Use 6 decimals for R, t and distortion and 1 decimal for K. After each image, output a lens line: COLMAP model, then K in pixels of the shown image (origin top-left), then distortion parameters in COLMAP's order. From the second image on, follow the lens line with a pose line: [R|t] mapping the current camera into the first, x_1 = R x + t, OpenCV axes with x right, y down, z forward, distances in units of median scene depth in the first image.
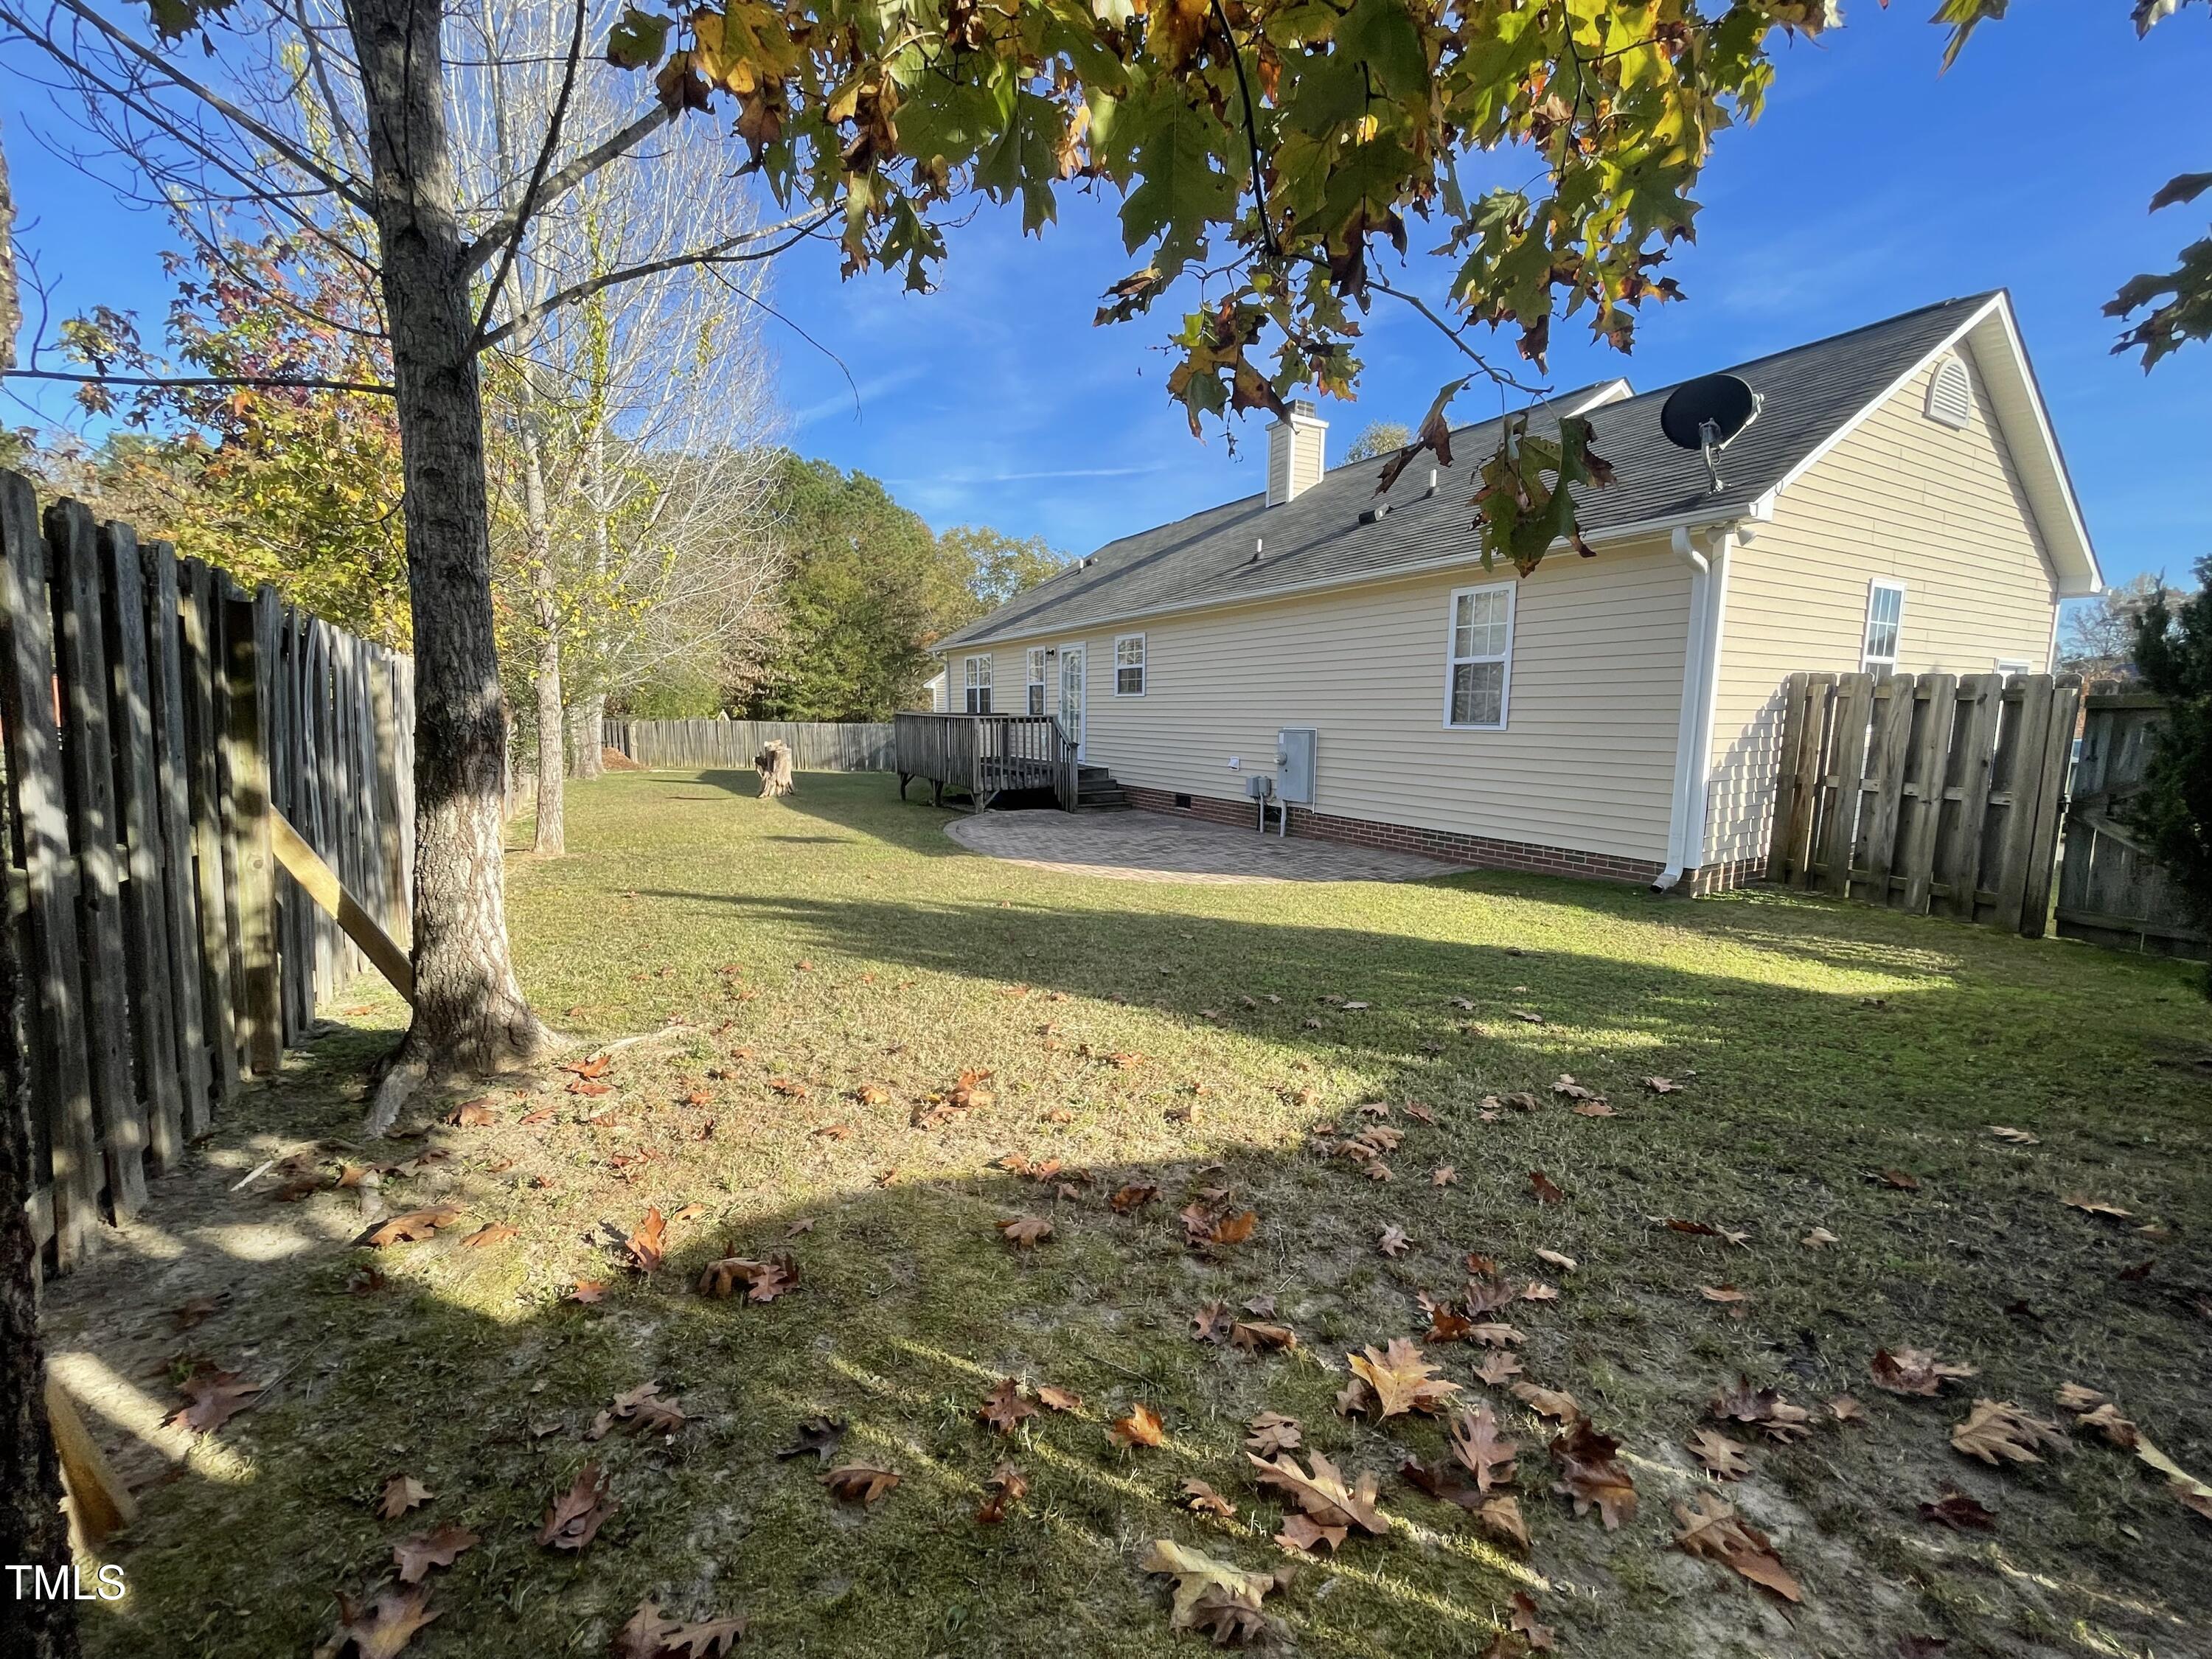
lens RADIAL K [[895.0, 0, 1104.5], [0, 895.0, 834.0], [0, 0, 1]] dist [-0.003628, -0.000383]
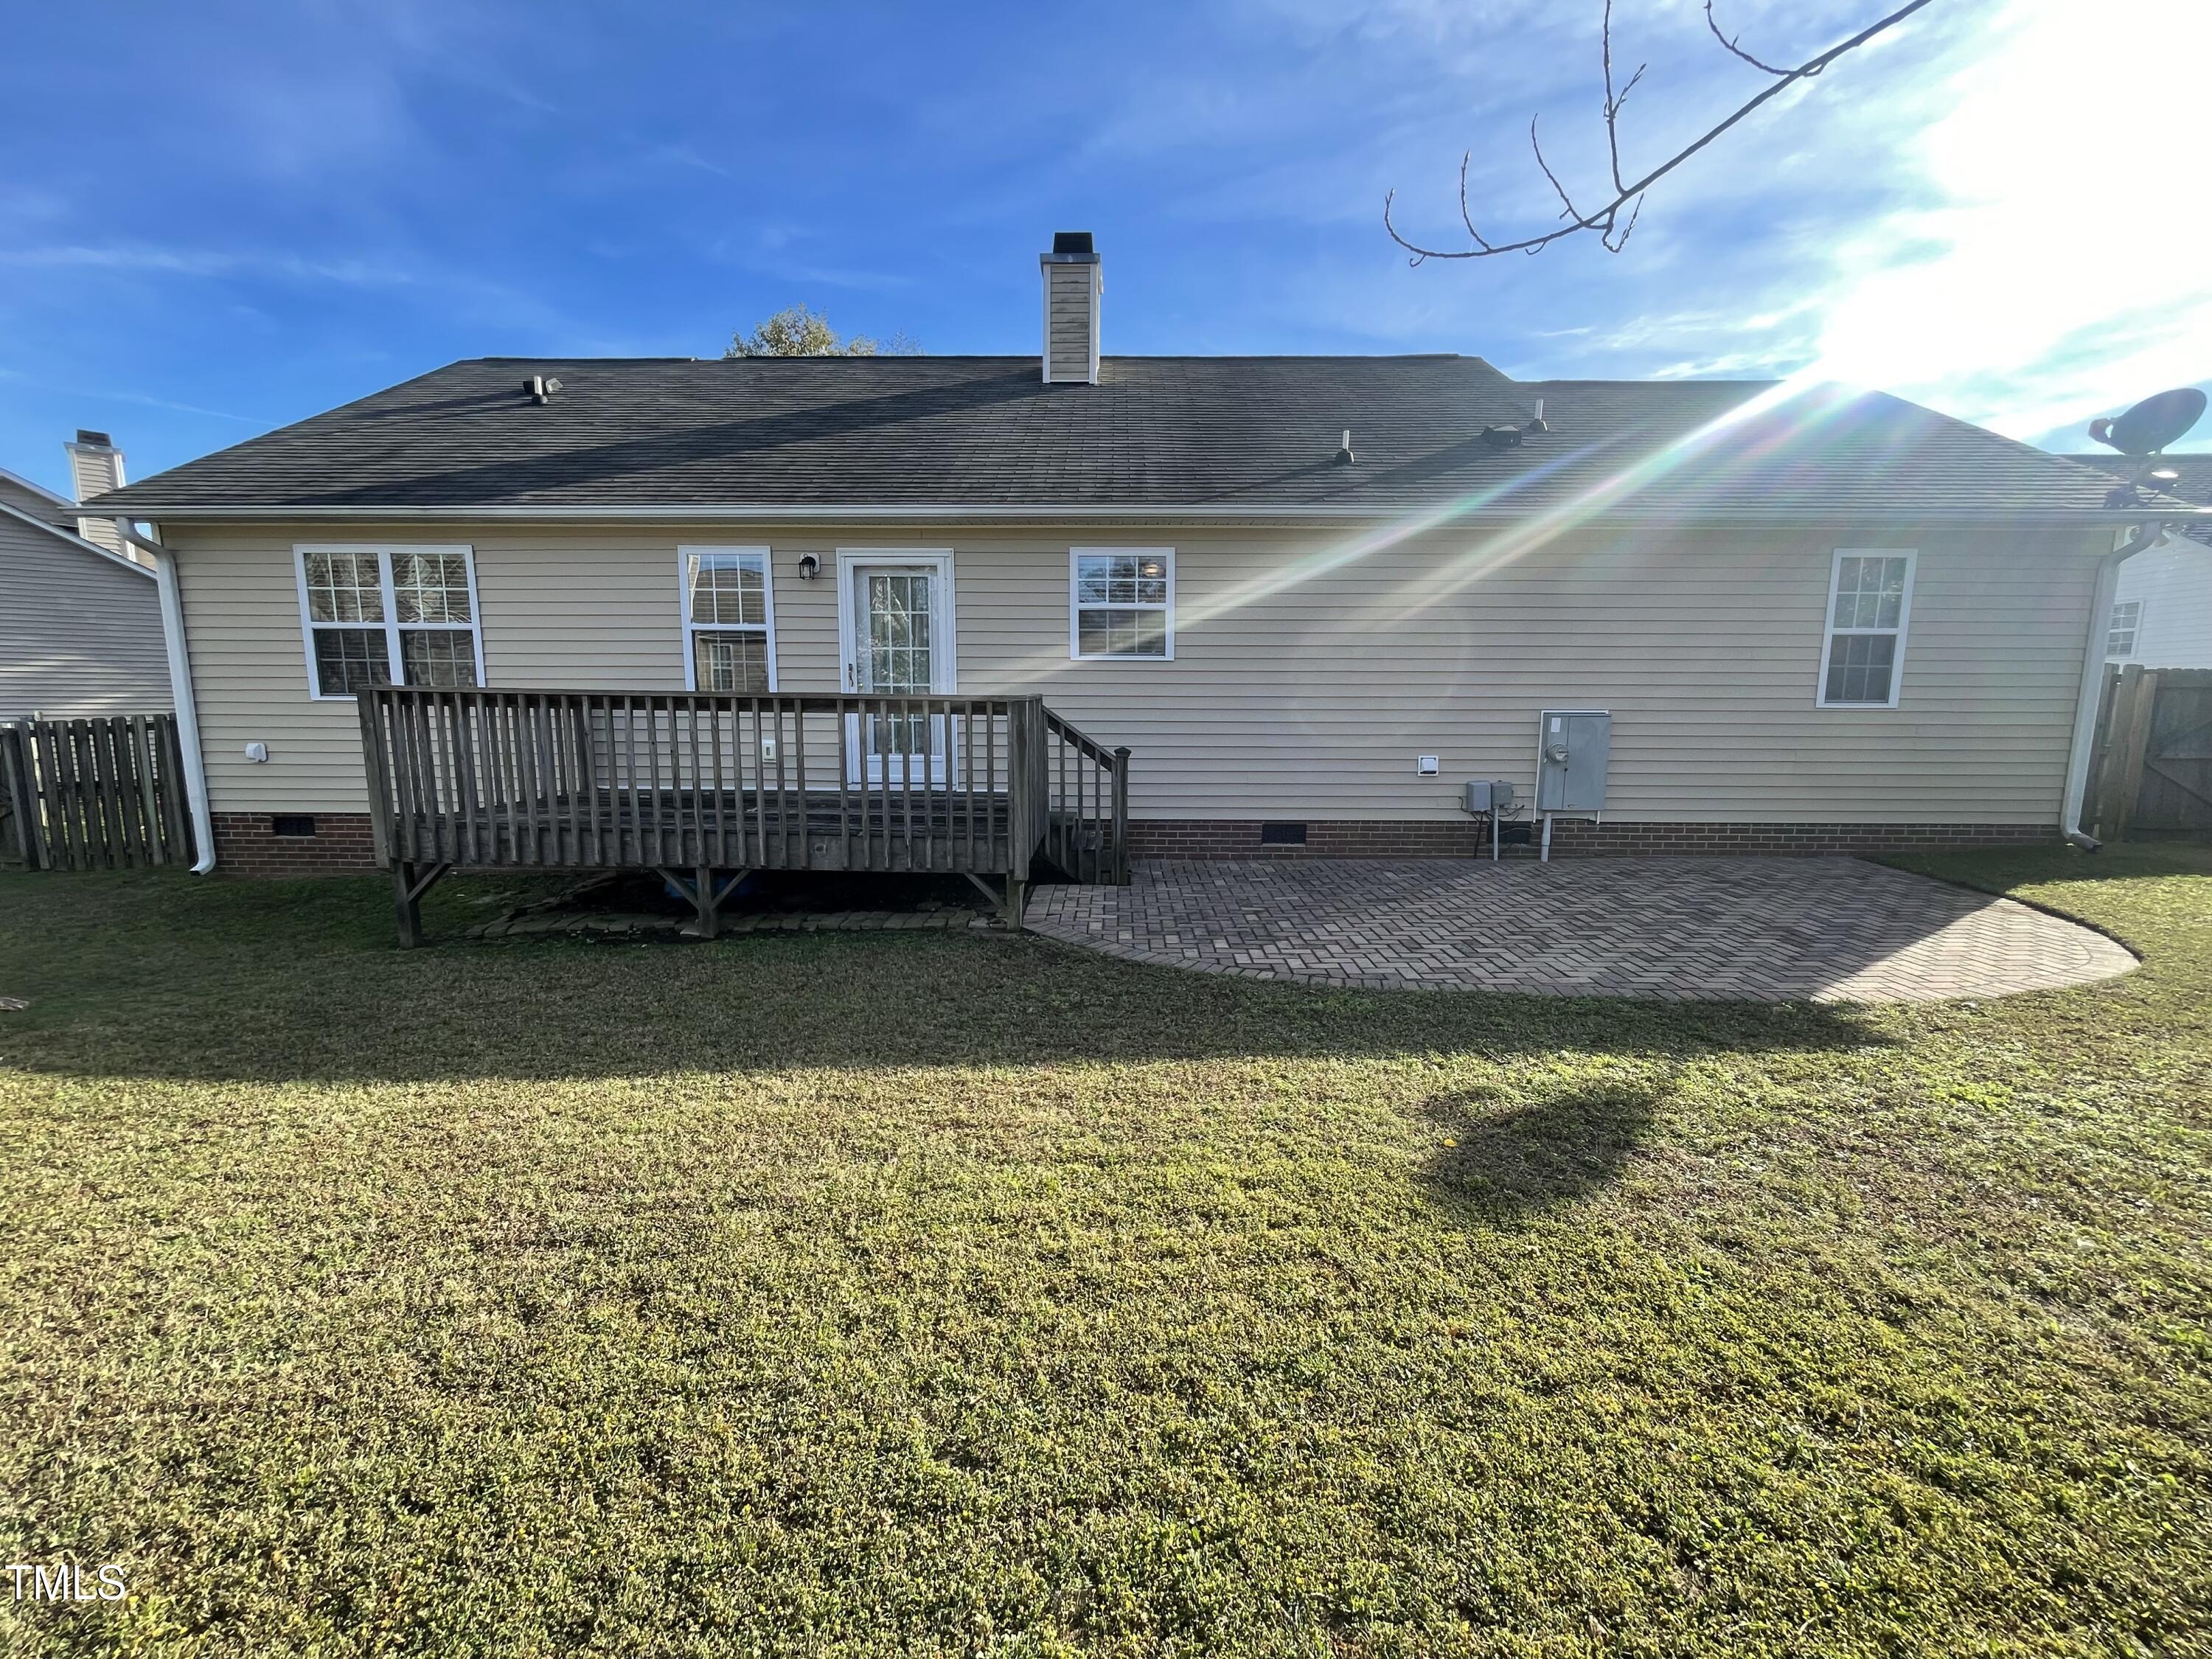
lens RADIAL K [[895.0, 0, 1104.5], [0, 895.0, 834.0], [0, 0, 1]] dist [-0.003628, -0.000383]
pose [[0.507267, -0.145666, 0.849389, -0.562121], [0.120397, 0.987924, 0.097522, -0.125480], [-0.853337, 0.052794, 0.518679, 0.874173]]
